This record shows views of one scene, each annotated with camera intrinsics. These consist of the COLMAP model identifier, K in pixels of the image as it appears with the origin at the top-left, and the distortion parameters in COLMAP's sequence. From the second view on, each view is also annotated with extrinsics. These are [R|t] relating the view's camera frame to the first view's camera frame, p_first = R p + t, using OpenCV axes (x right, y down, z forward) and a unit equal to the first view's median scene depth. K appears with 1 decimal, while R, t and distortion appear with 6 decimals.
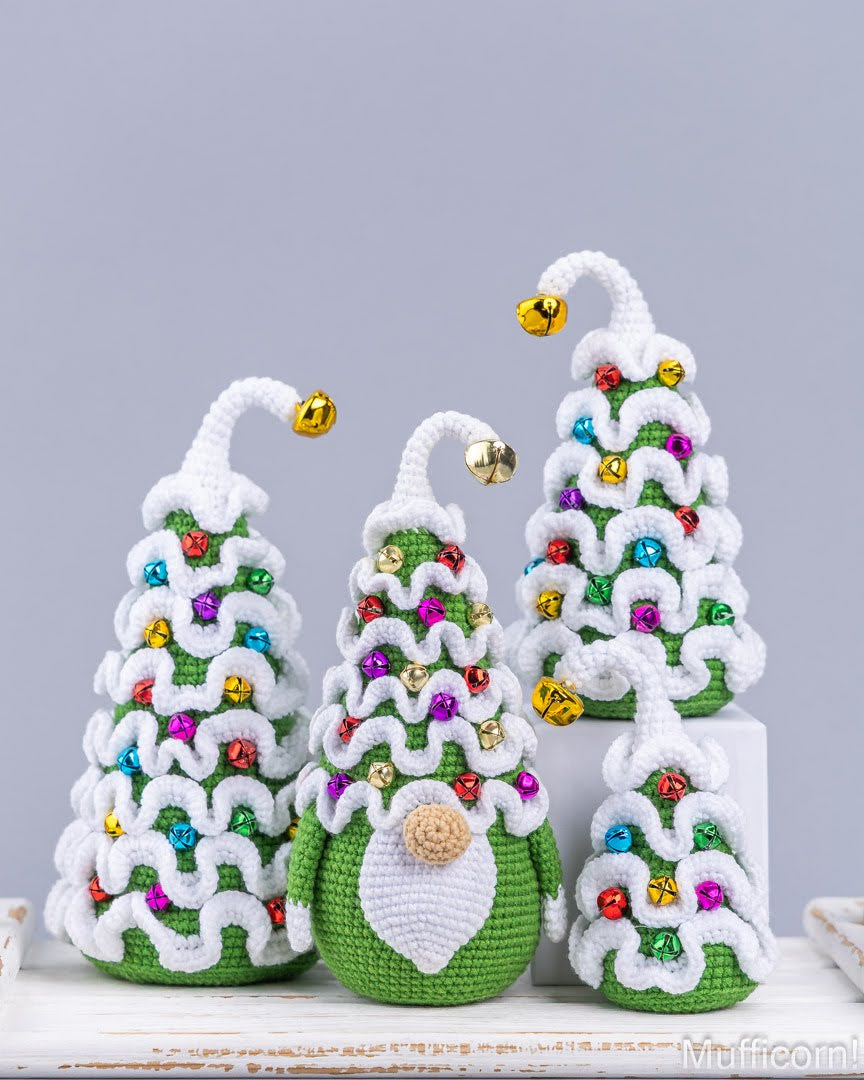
lens RADIAL K [[3116.5, 0, 435.7], [0, 3116.5, 575.4], [0, 0, 1]] dist [0.041920, 0.787880]
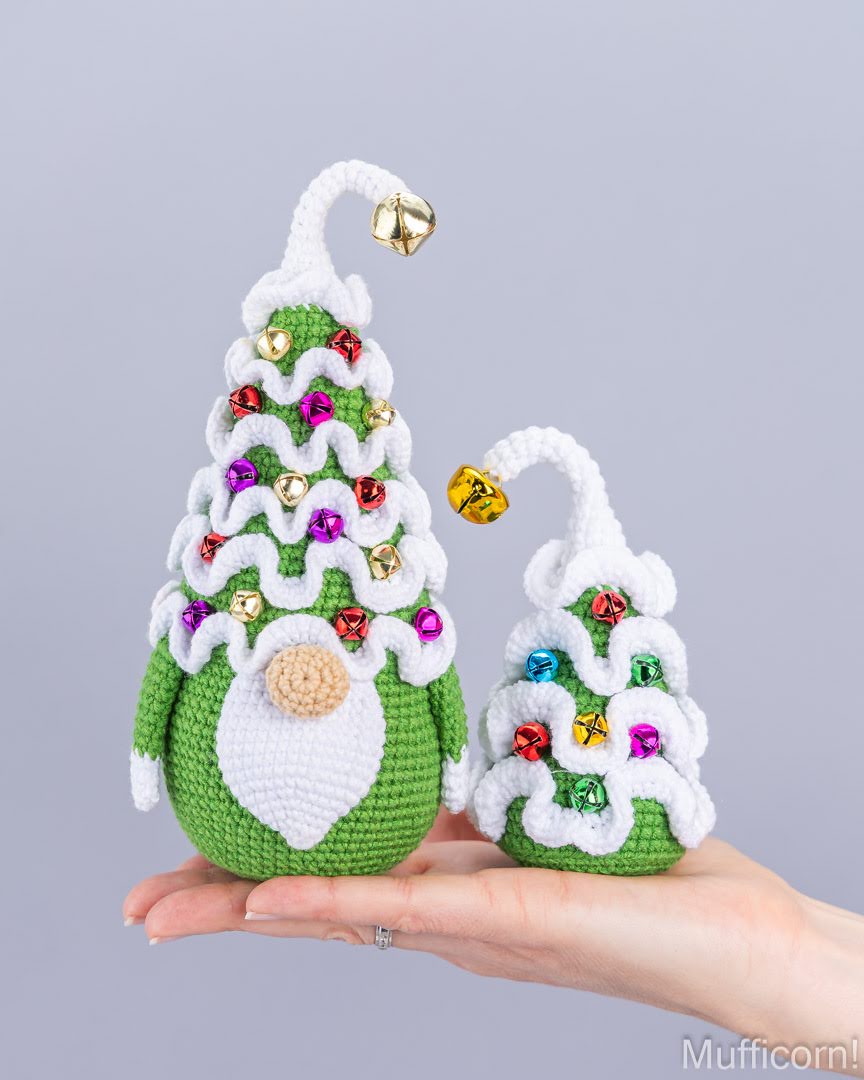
lens RADIAL K [[2509.4, 0, 410.4], [0, 2509.4, 602.9], [0, 0, 1]] dist [0.018657, 0.404325]
pose [[0.998932, 0.045922, -0.005184, 0.028007], [-0.045347, 0.995639, 0.081528, 0.007861], [0.008905, -0.081206, 0.996658, 0.343710]]
